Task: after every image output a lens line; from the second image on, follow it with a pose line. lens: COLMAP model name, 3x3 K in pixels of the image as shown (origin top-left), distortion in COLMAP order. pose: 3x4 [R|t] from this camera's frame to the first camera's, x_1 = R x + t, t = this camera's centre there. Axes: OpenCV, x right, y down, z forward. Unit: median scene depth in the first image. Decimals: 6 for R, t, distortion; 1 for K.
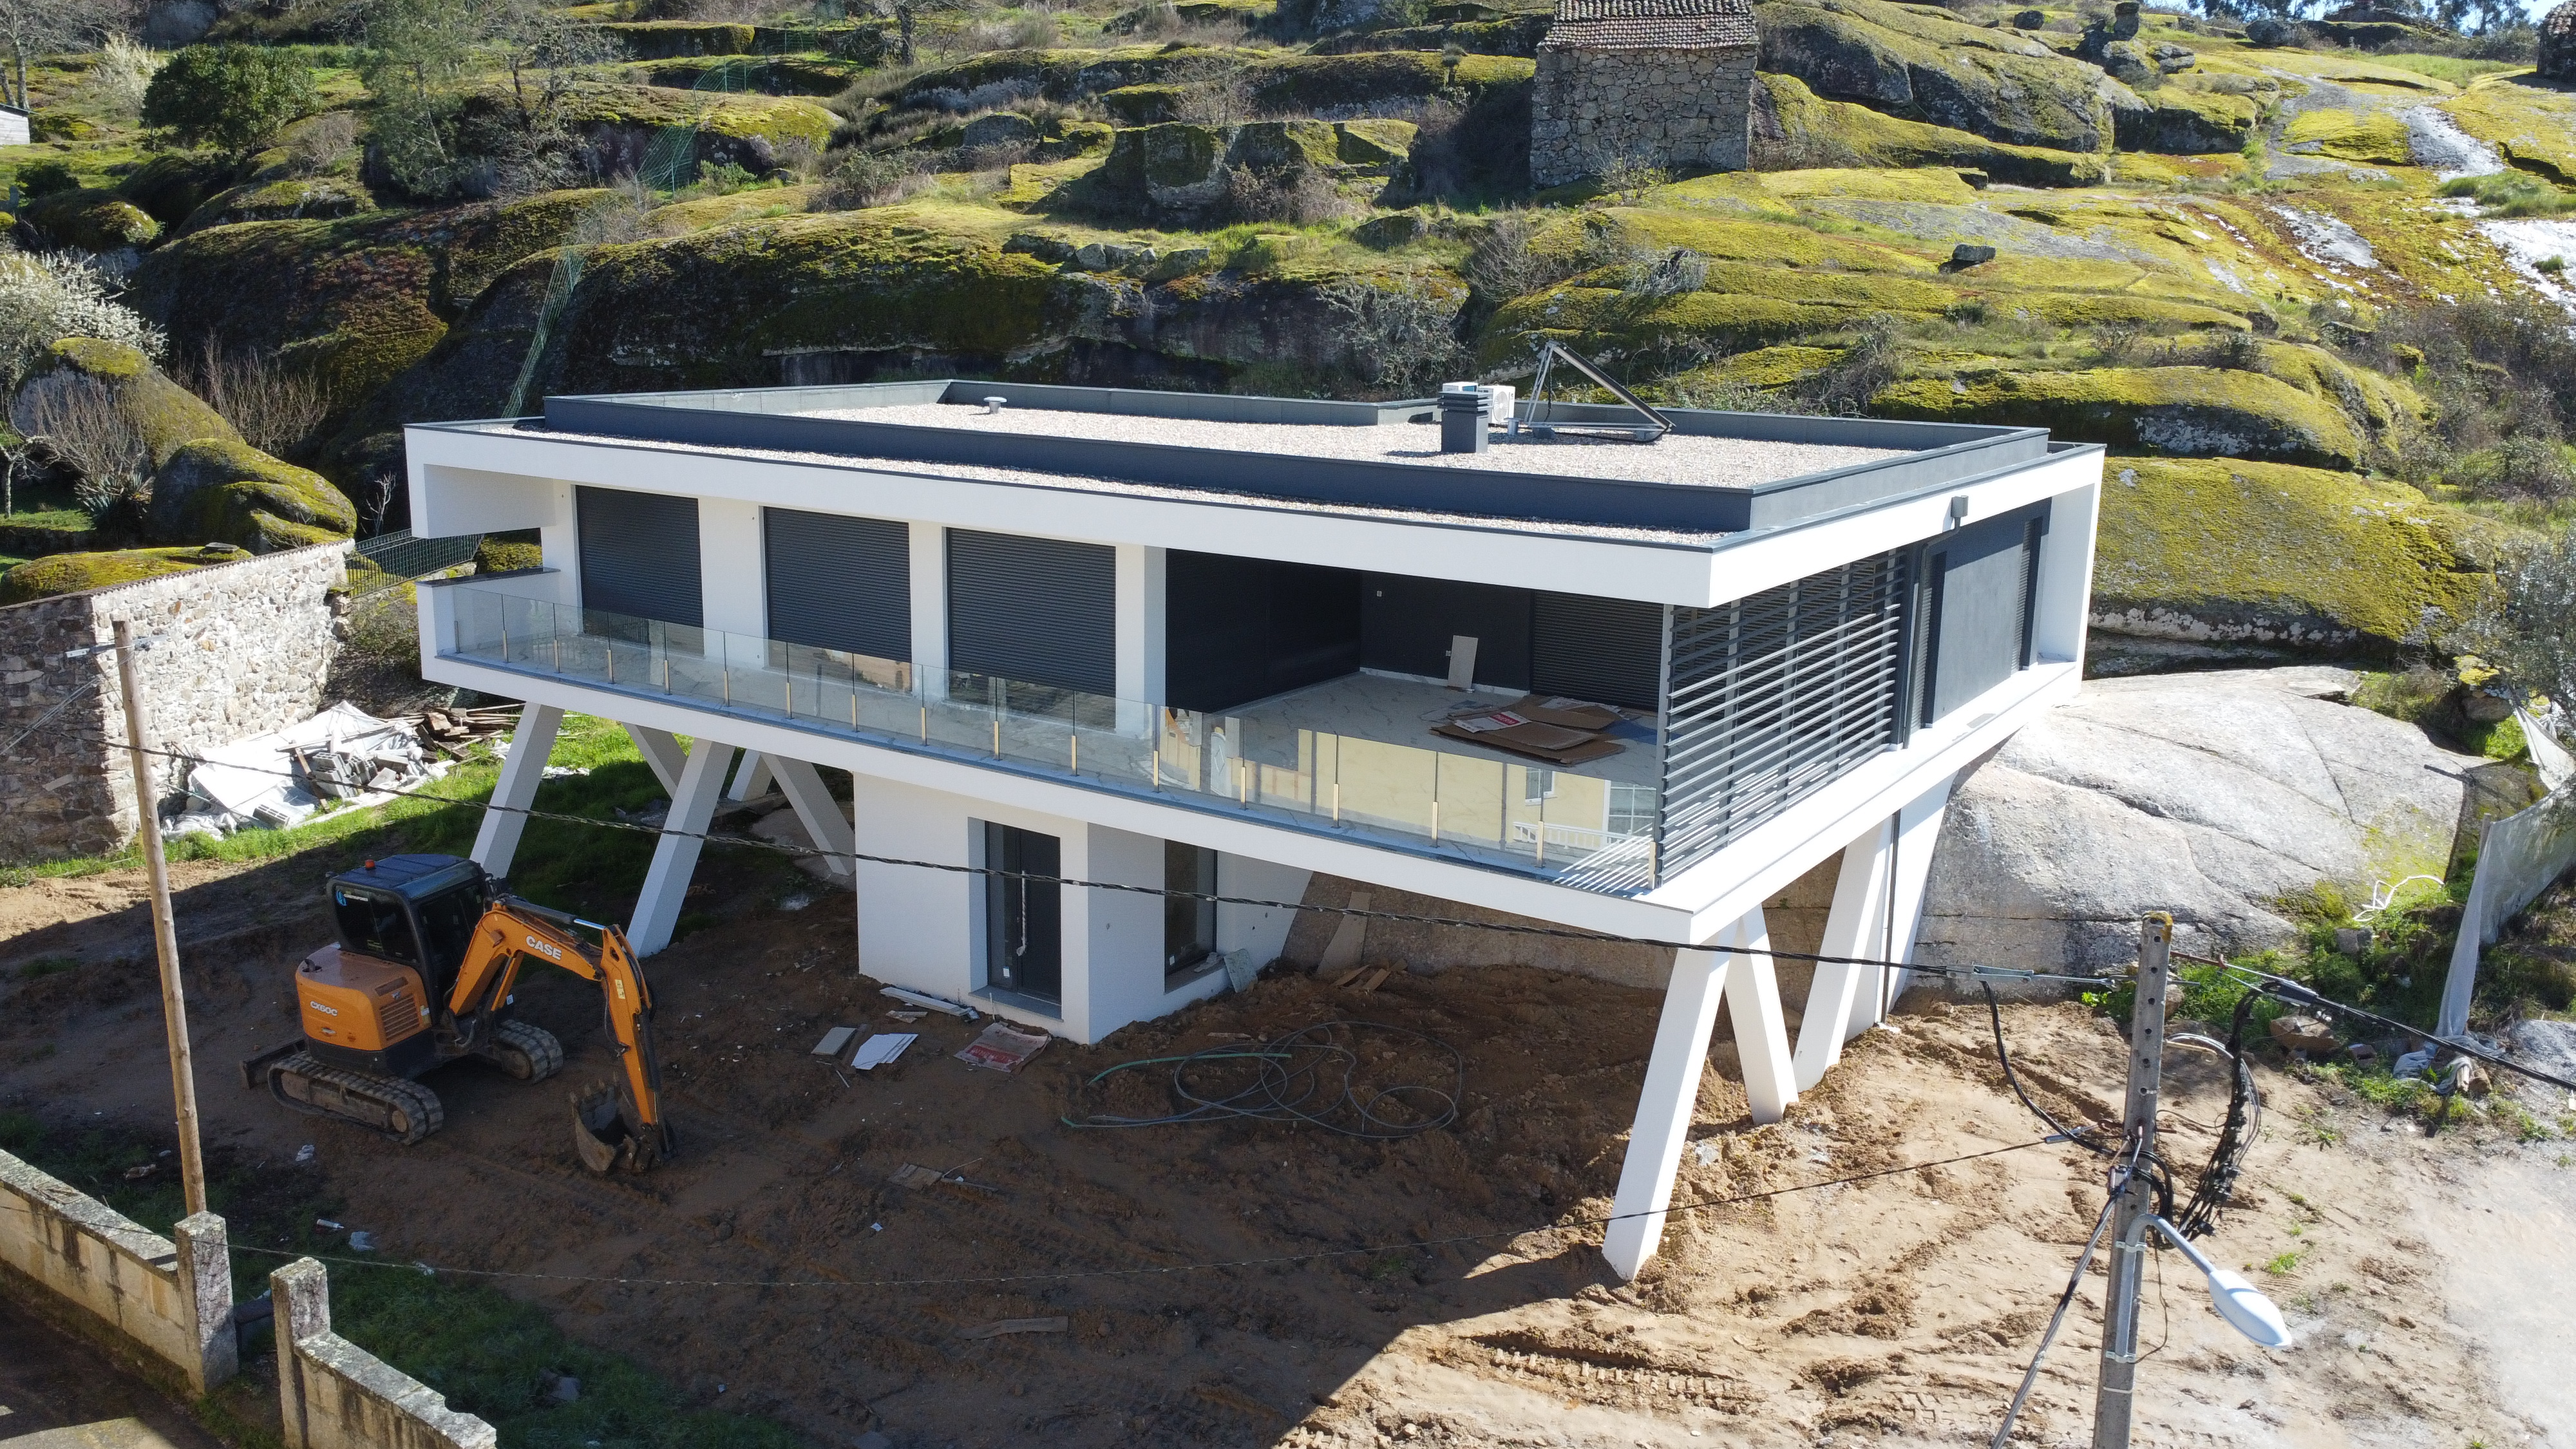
lens RADIAL K [[1914.6, 0, 1298.0], [0, 1914.6, 670.5], [0, 0, 1]] dist [0.013637, -0.009050]
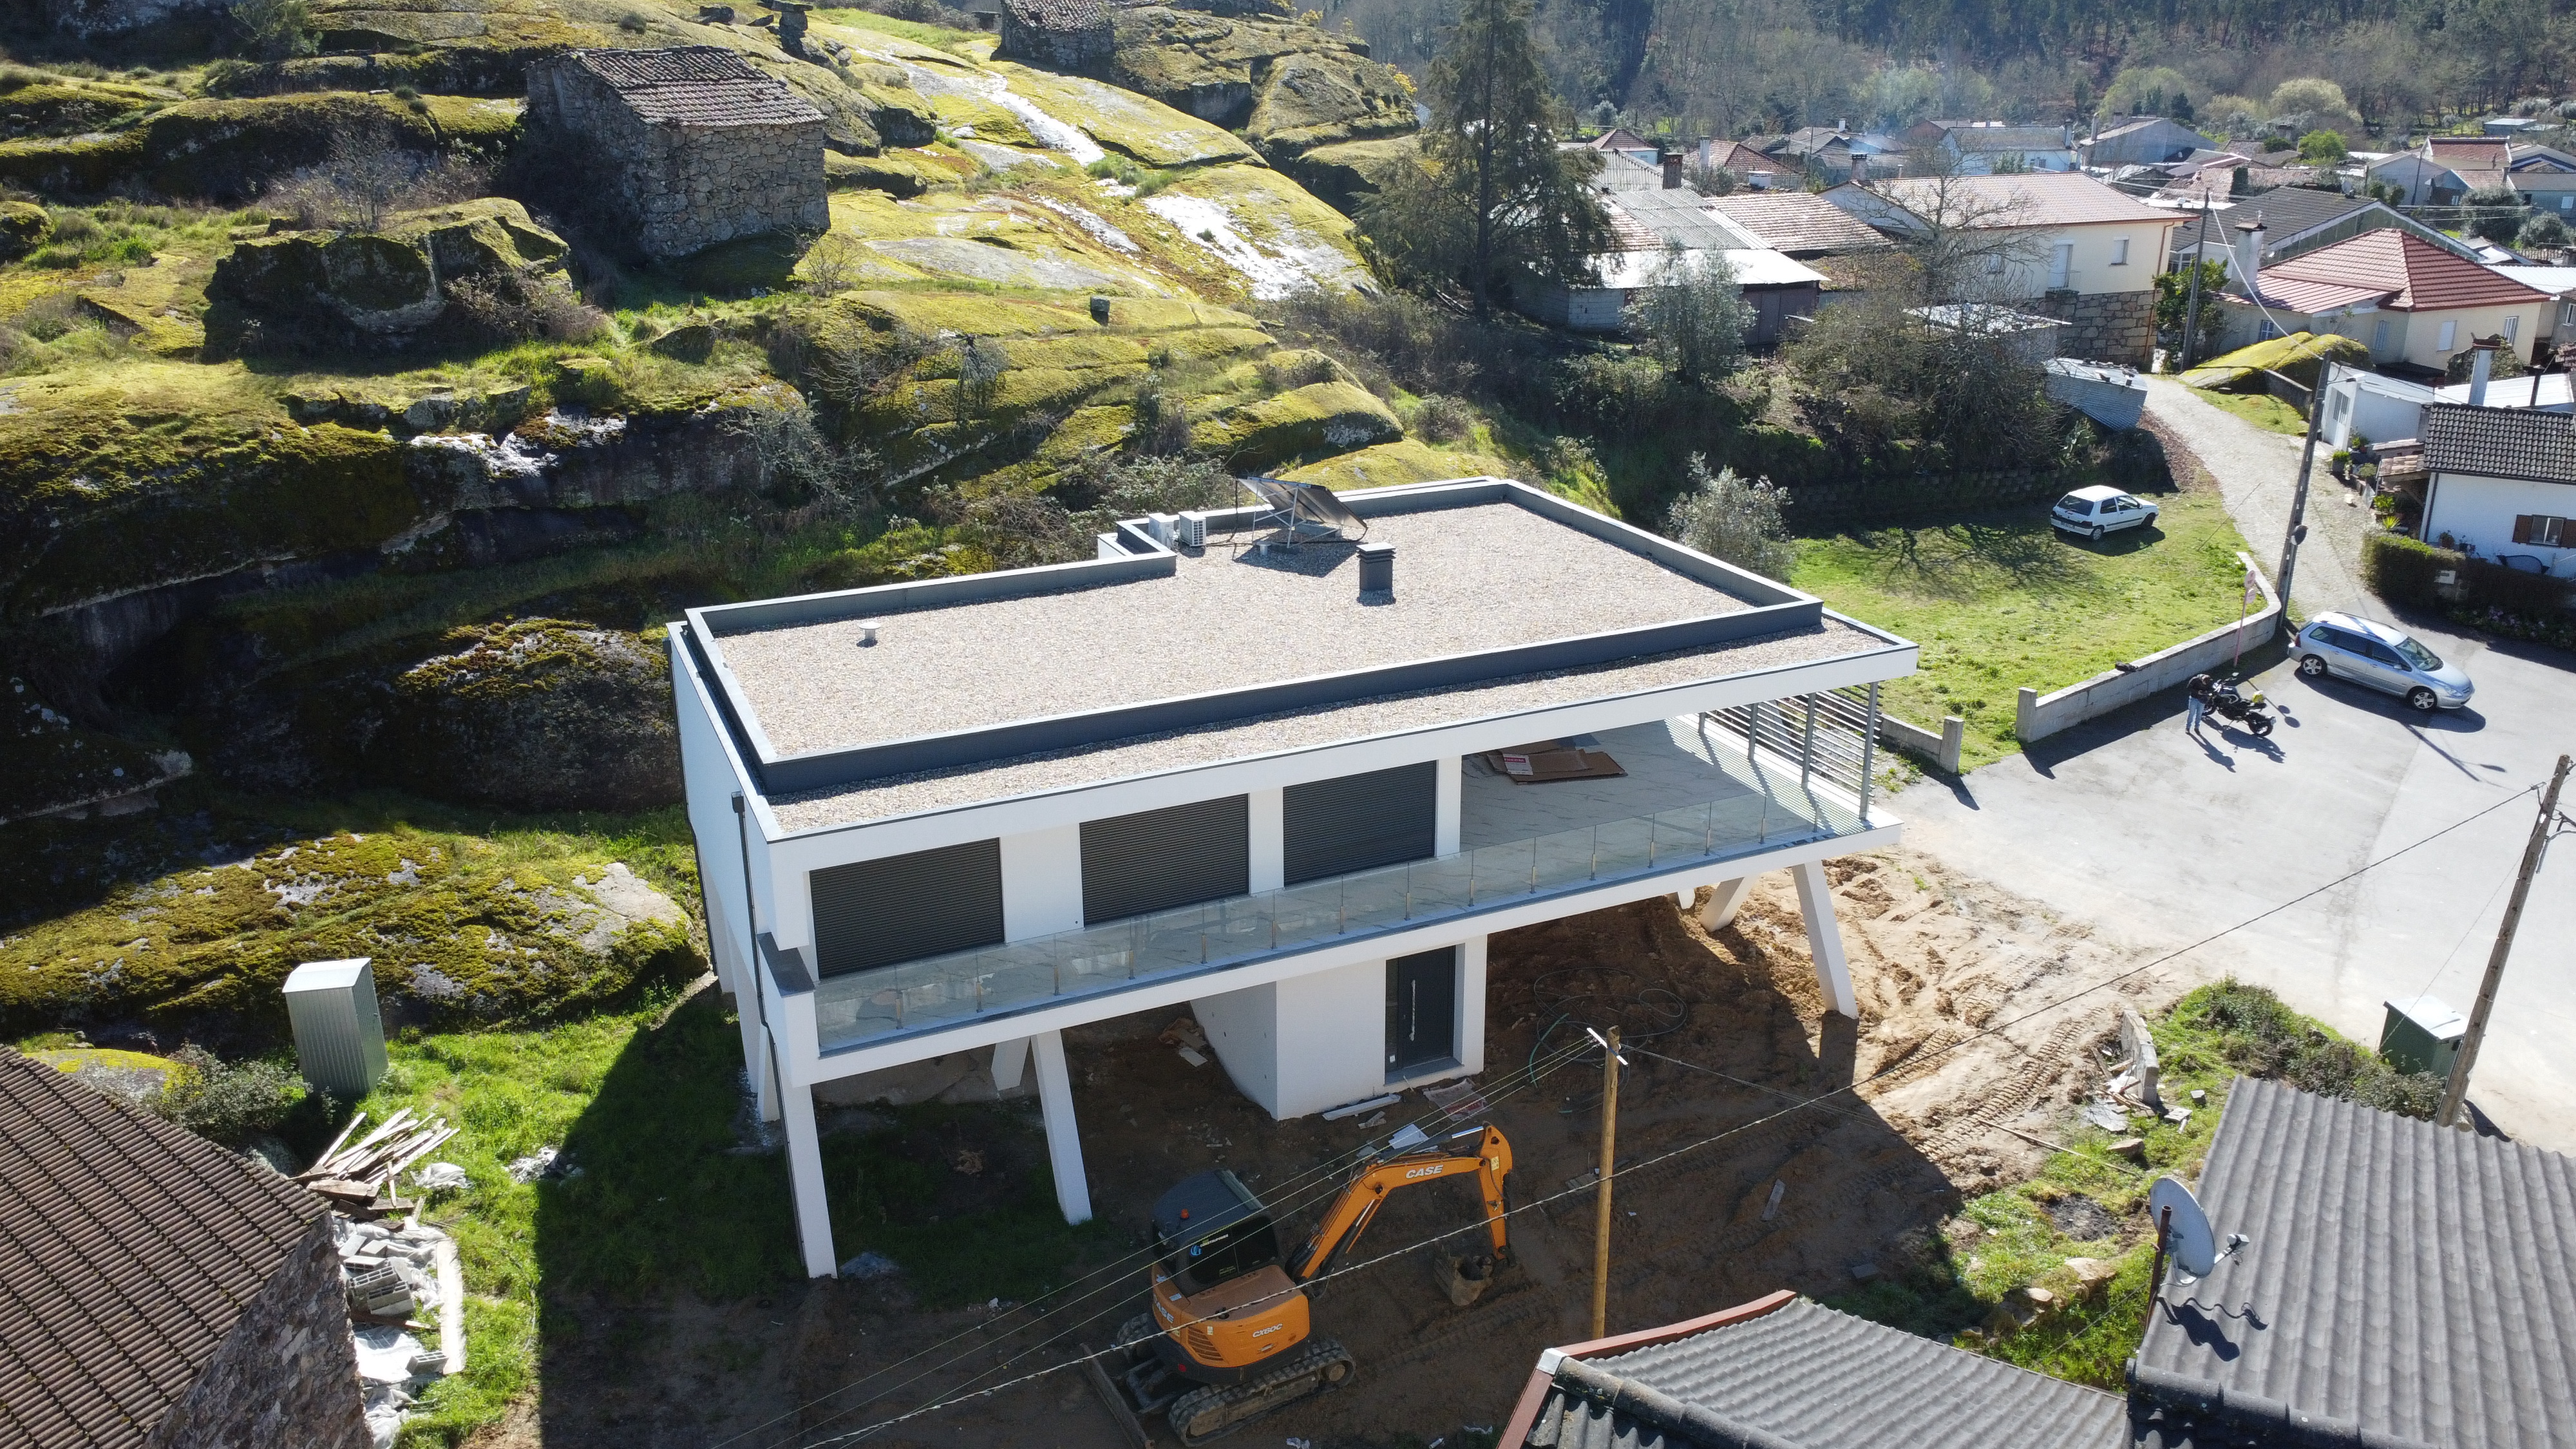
lens RADIAL K [[1915.7, 0, 1296.3], [0, 1915.7, 675.7], [0, 0, 1]] dist [0.005627, 0.002451]
pose [[0.516393, -0.285780, 0.807259, -0.822285], [0.182444, 0.957745, 0.222347, -0.281977], [-0.836691, 0.032461, 0.546712, 0.217976]]
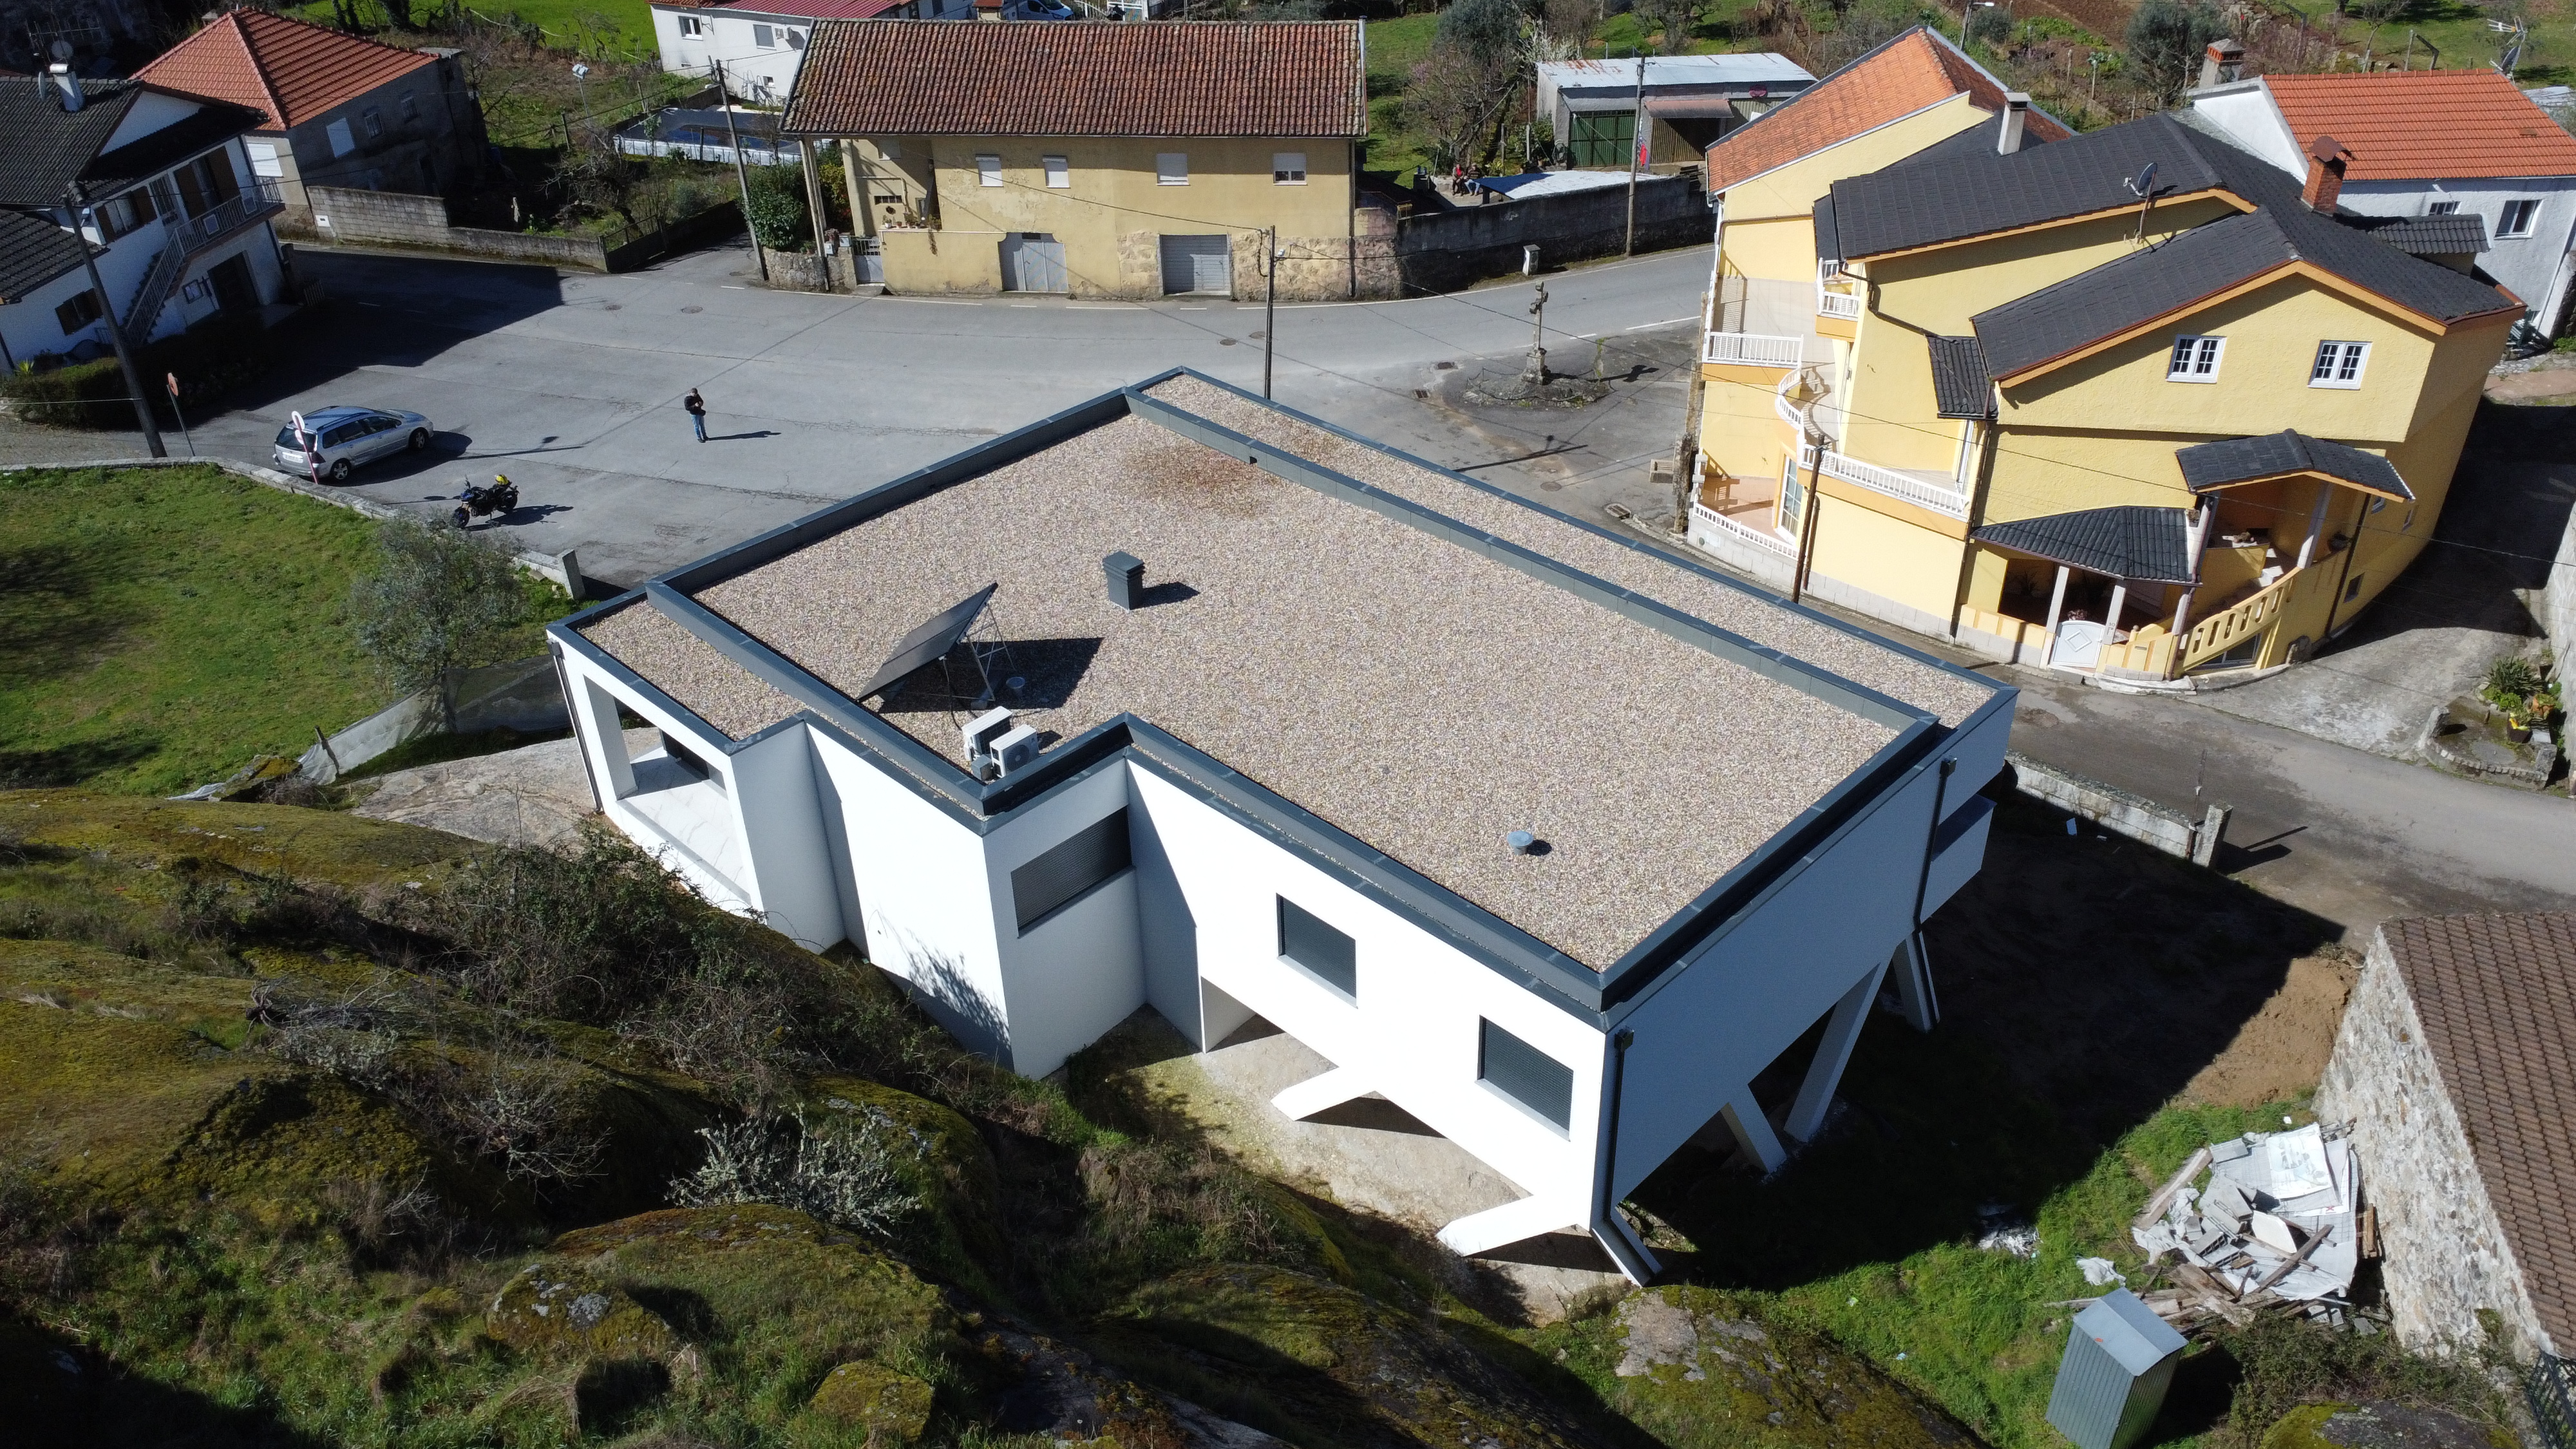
lens RADIAL K [[1912.7, 0, 1295.2], [0, 1912.7, 675.7], [0, 0, 1]] dist [0.015705, -0.006413]
pose [[-0.984894, -0.088630, 0.148756, -0.164822], [0.040916, 0.715631, 0.697279, -0.729406], [-0.168254, 0.692832, -0.701195, 1.446054]]
